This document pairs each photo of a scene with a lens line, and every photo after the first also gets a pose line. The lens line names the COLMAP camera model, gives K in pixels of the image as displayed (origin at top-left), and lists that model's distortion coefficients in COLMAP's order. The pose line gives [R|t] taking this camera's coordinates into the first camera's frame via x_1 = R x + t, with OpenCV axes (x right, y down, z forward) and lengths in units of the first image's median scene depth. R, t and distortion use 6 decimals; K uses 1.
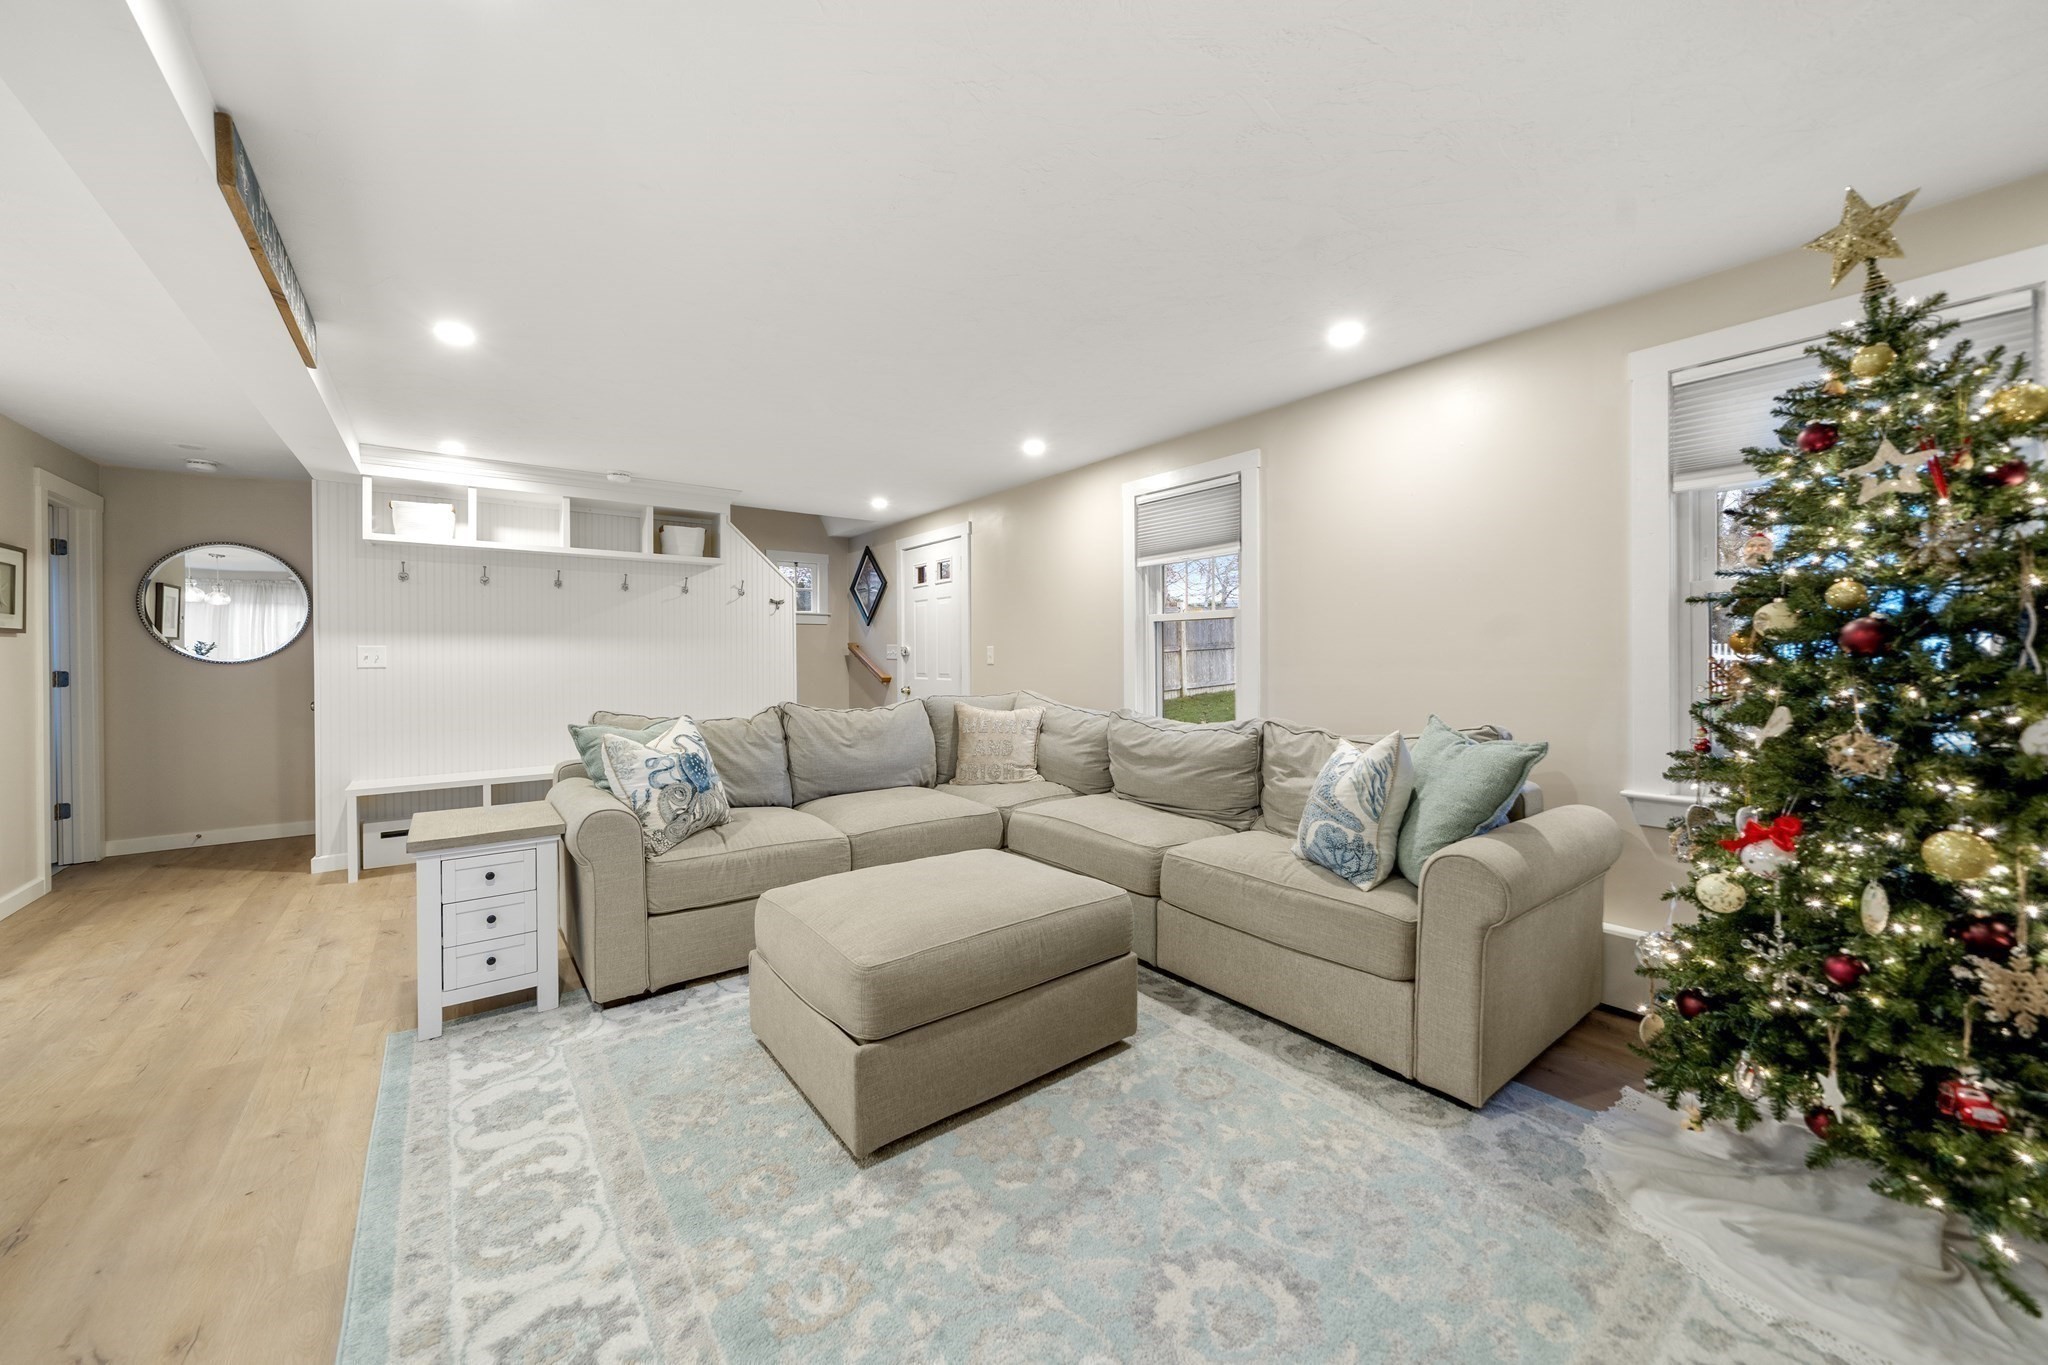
lens RADIAL K [[743.7, 0, 1004.9], [0, 743.7, 650.7], [0, 0, 1]] dist [-0.005865, 0.000543]
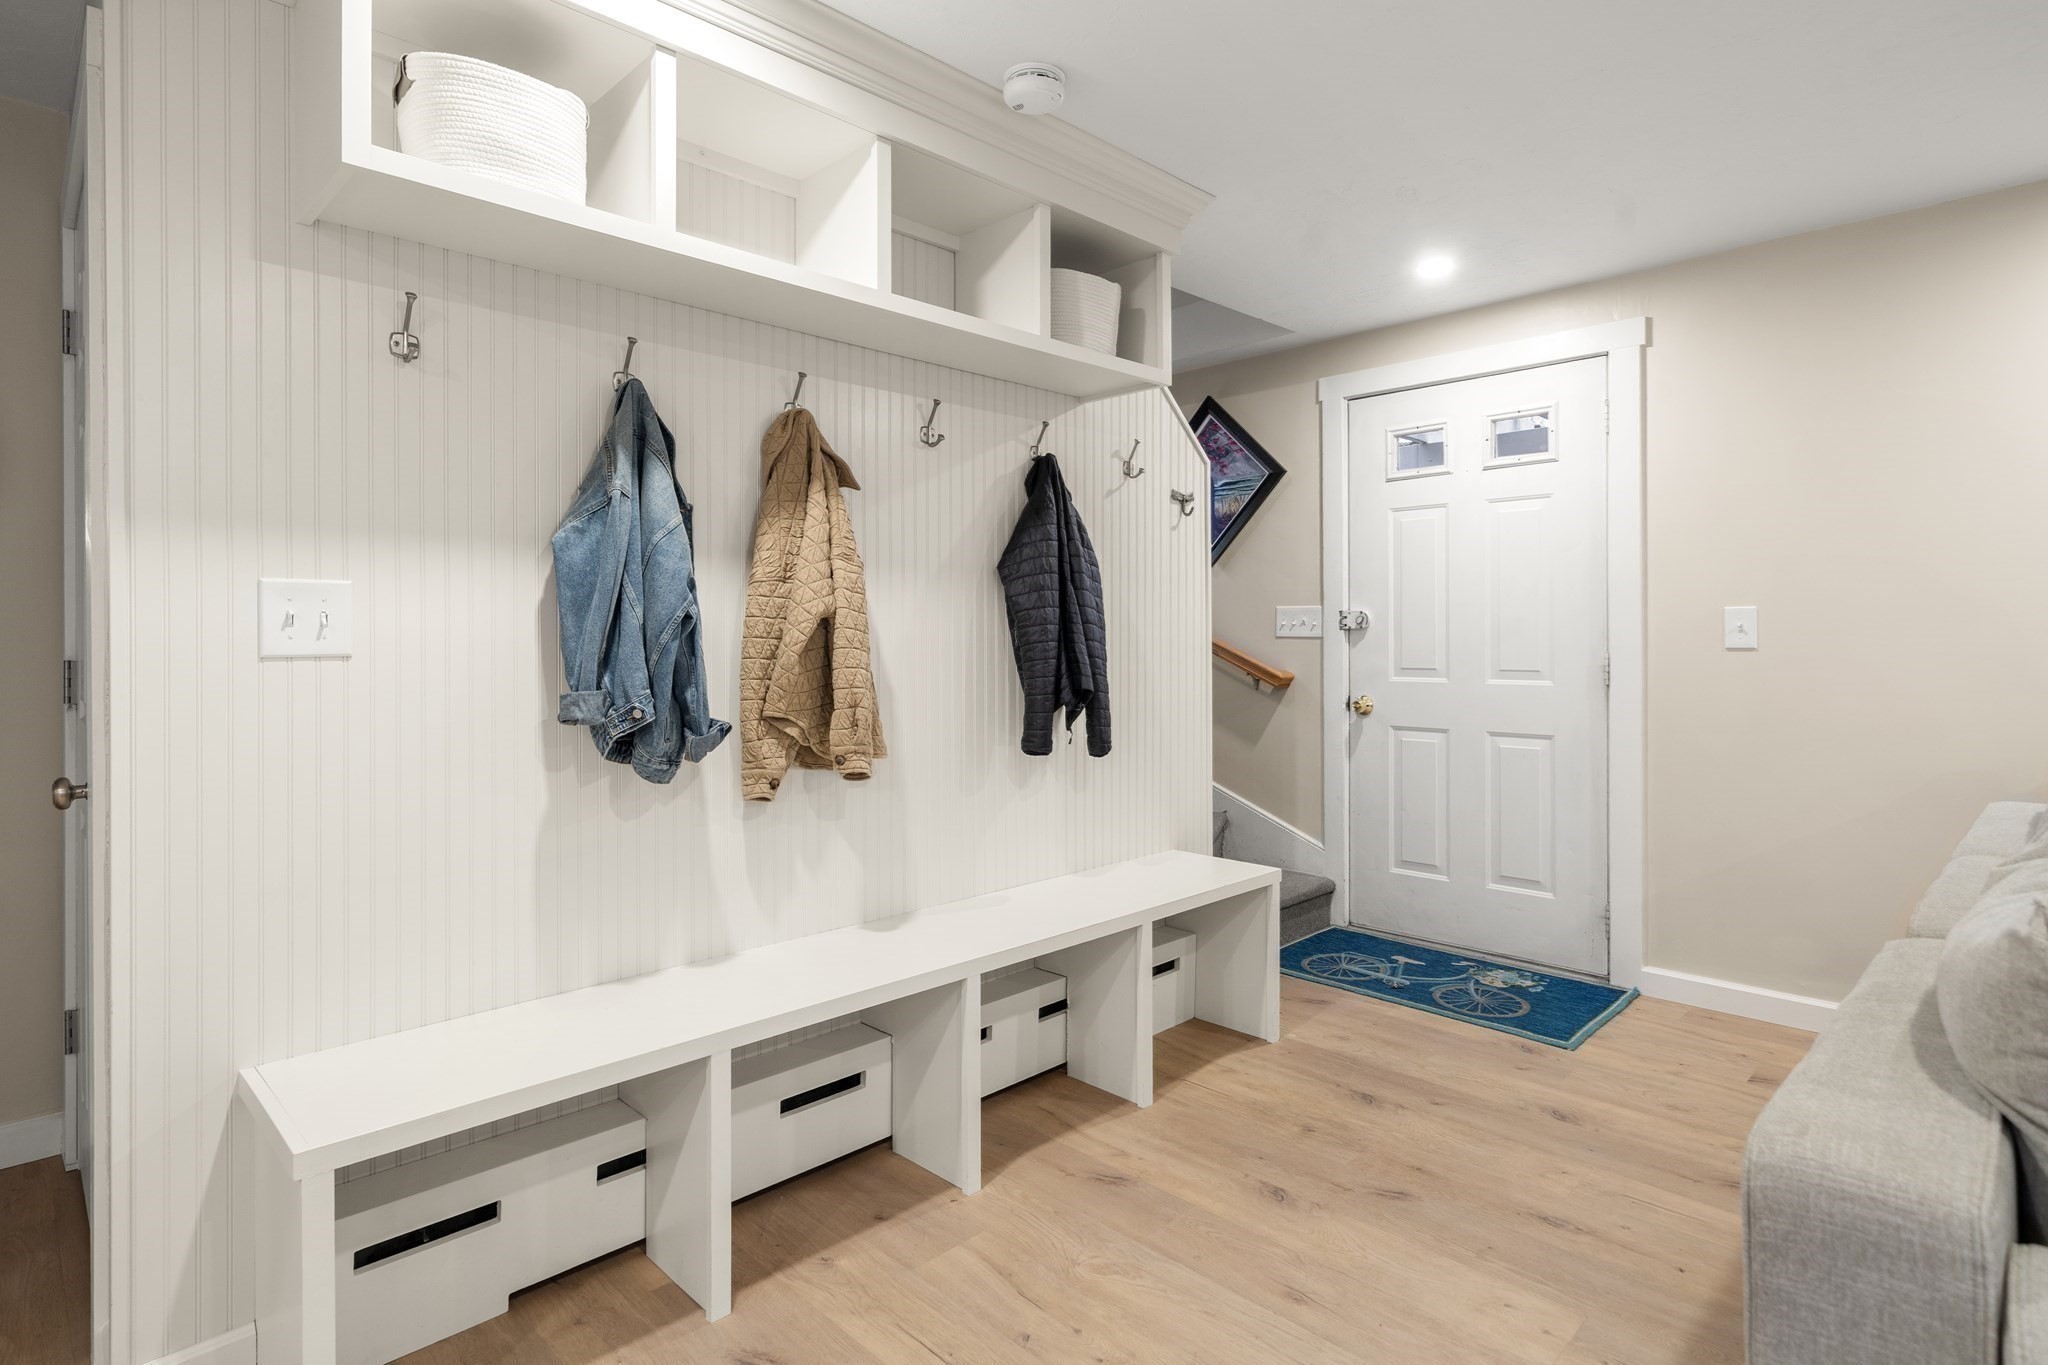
lens RADIAL K [[1071.9, 0, 1016.5], [0, 1071.9, 647.0], [0, 0, 1]] dist [-0.003168, 0.003107]
pose [[0.991248, 0.001621, 0.132006, -0.866474], [-0.003614, 0.999883, 0.014862, 0.017059], [-0.131966, -0.015209, 0.991138, 0.751812]]
